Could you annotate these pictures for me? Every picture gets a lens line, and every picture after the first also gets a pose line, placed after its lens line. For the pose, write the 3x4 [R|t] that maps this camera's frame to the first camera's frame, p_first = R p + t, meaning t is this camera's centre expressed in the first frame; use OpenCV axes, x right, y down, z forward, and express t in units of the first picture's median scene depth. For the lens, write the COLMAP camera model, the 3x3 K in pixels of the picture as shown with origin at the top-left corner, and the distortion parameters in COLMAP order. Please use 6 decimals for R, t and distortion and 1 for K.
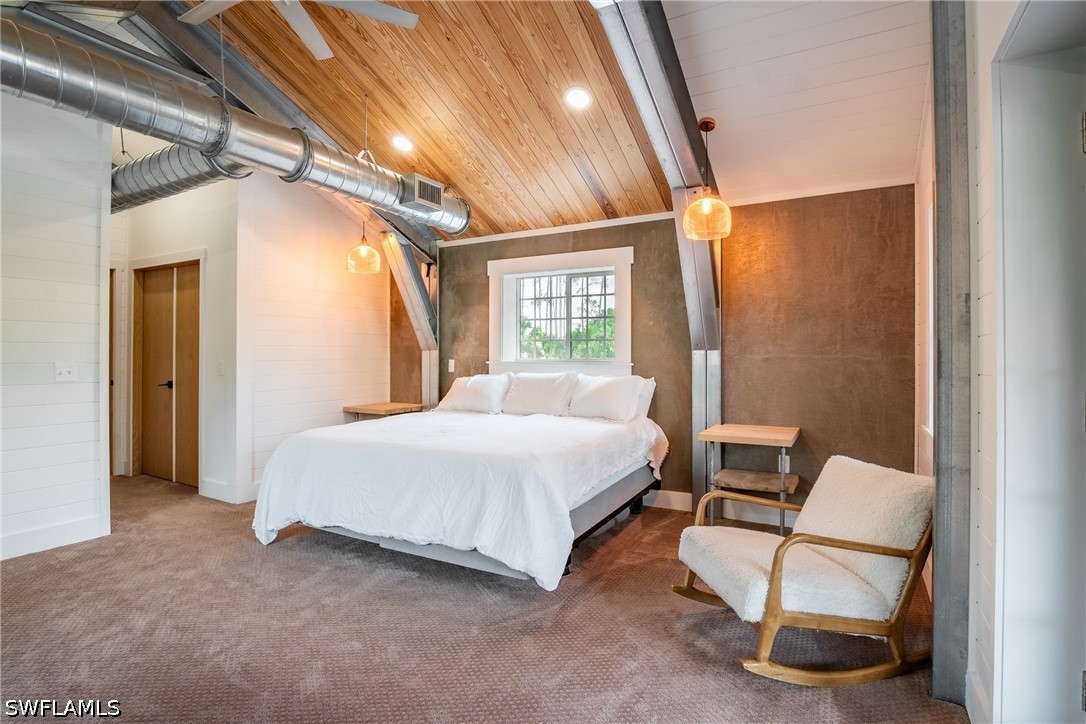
lens RADIAL K [[543.6, 0, 536.6], [0, 543.6, 357.3], [0, 0, 1]] dist [-0.022465, -0.002085]
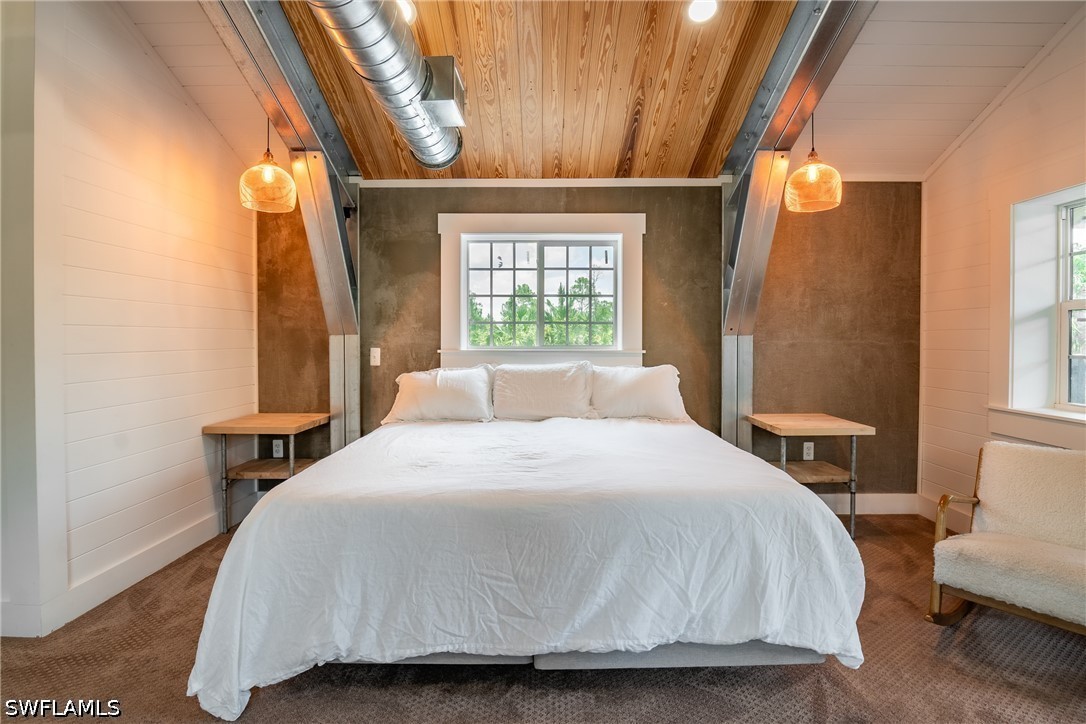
lens RADIAL K [[543.6, 0, 545.8], [0, 543.6, 351.2], [0, 0, 1]] dist [-0.022465, -0.002085]
pose [[0.867960, -0.012510, 0.496476, -0.395401], [0.004877, 0.999849, 0.016668, -0.002850], [-0.496610, -0.012046, 0.867890, 0.343569]]
